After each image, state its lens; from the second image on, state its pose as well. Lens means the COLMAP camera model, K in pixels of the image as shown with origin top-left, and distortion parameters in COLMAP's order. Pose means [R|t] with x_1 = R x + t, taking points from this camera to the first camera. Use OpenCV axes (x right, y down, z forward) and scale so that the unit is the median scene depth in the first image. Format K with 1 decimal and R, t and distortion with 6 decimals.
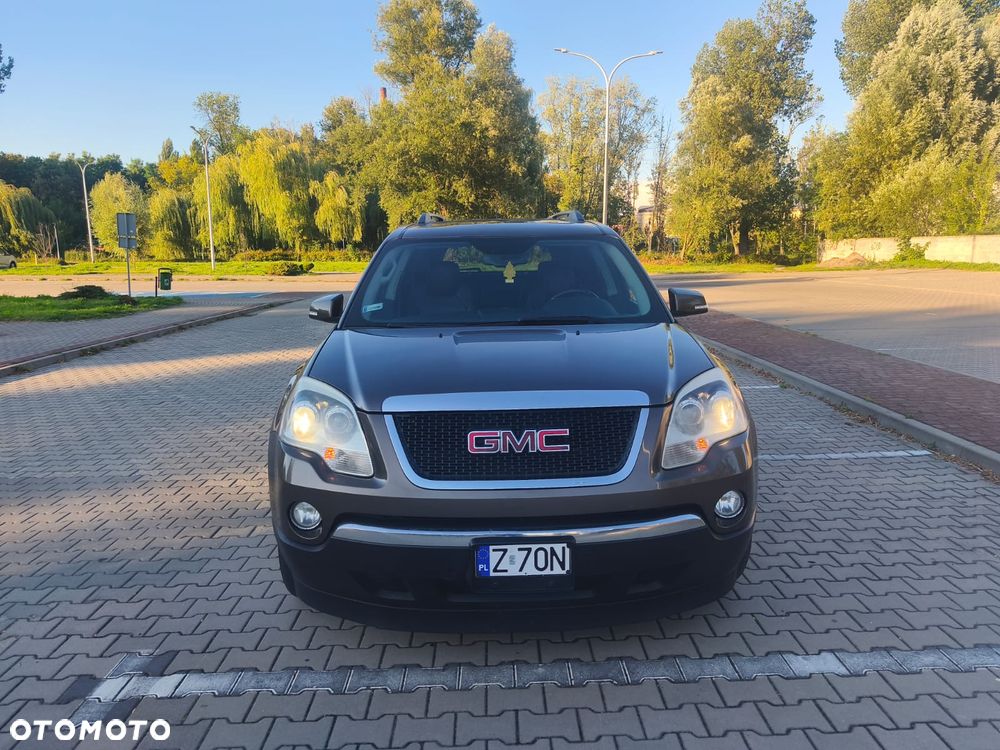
lens RADIAL K [[688.5, 0, 506.2], [0, 688.5, 367.8], [0, 0, 1]] dist [0.021835, -0.028733]
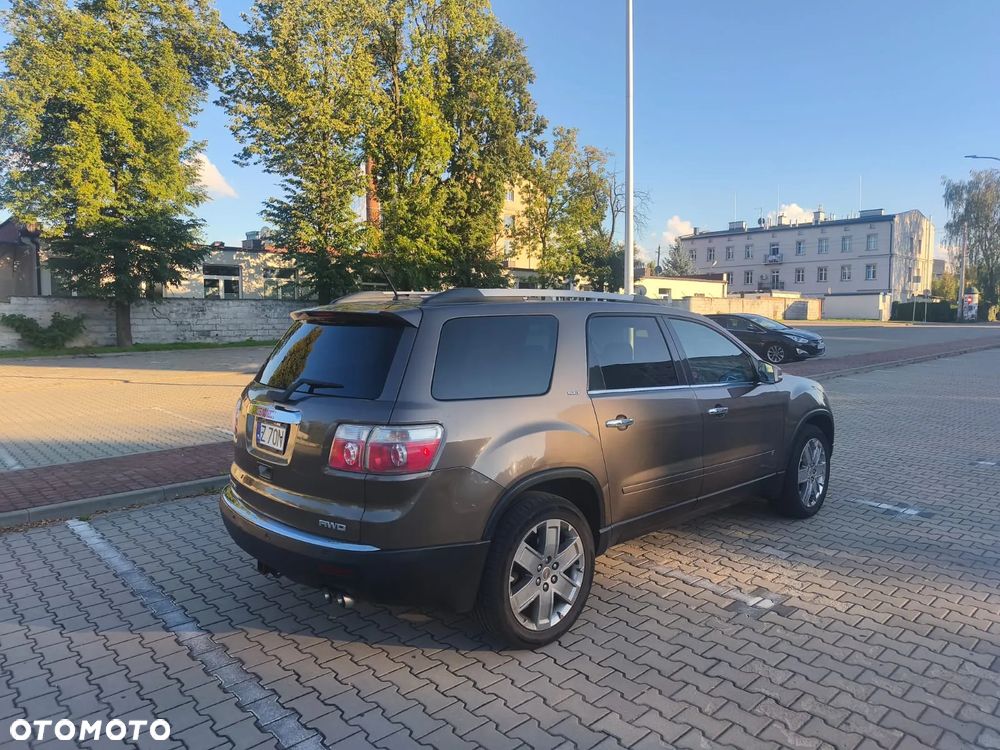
lens RADIAL K [[688.5, 0, 502.1], [0, 688.5, 368.9], [0, 0, 1]] dist [0.021835, -0.028733]
pose [[-0.658141, -0.045196, 0.751537, -0.072677], [0.144653, 0.972009, 0.185131, -0.032453], [-0.738868, 0.230554, -0.633182, 0.176007]]
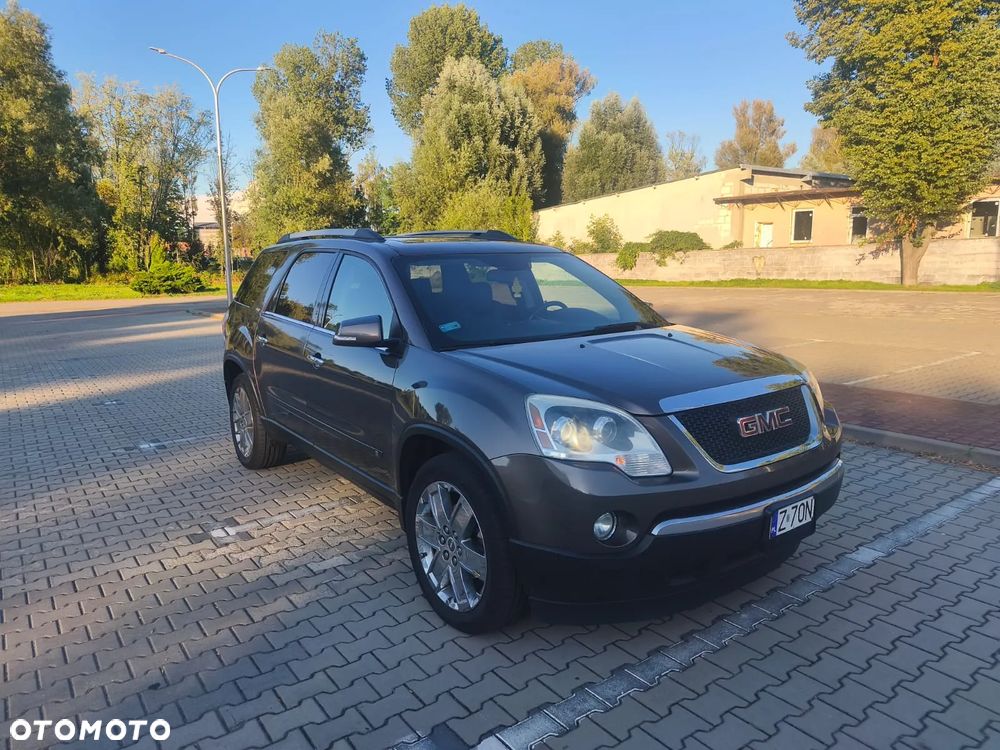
lens RADIAL K [[688.5, 0, 501.8], [0, 688.5, 372.5], [0, 0, 1]] dist [0.021835, -0.028733]
pose [[0.822148, -0.091924, 0.561803, -0.049666], [0.103482, 0.994567, 0.011299, -0.001948], [-0.559789, 0.048847, 0.827194, 0.012272]]
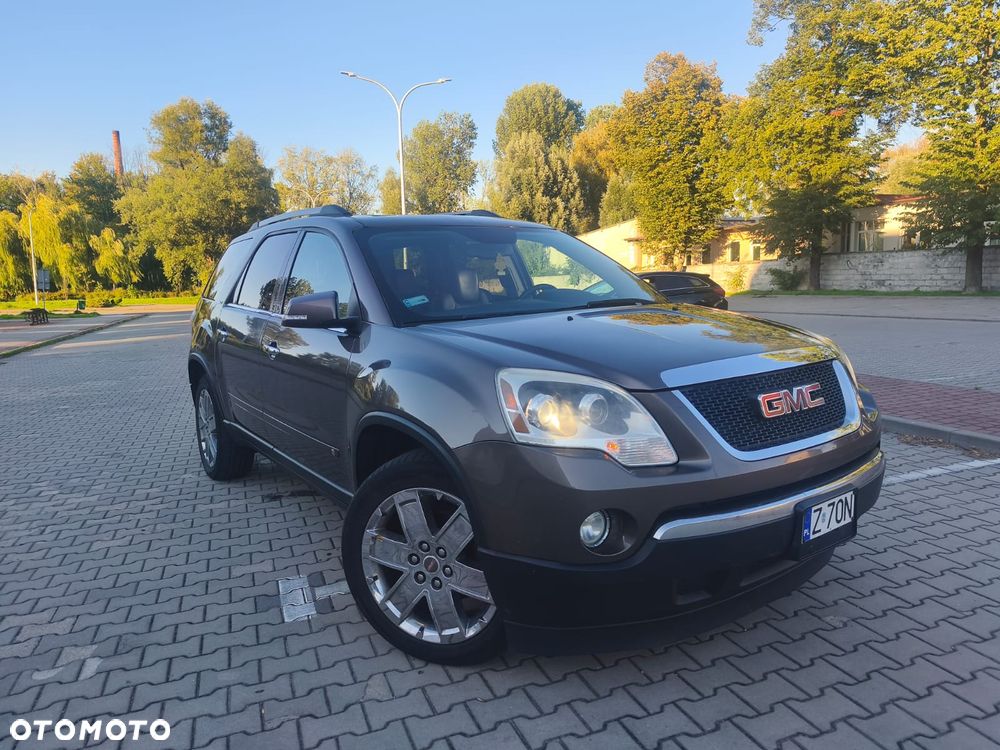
lens RADIAL K [[688.5, 0, 507.9], [0, 688.5, 363.1], [0, 0, 1]] dist [0.021835, -0.028733]
pose [[0.938110, -0.053599, 0.342164, -0.019679], [0.074138, 0.996129, -0.047221, 0.099559], [-0.338309, 0.069666, 0.938453, -0.552882]]
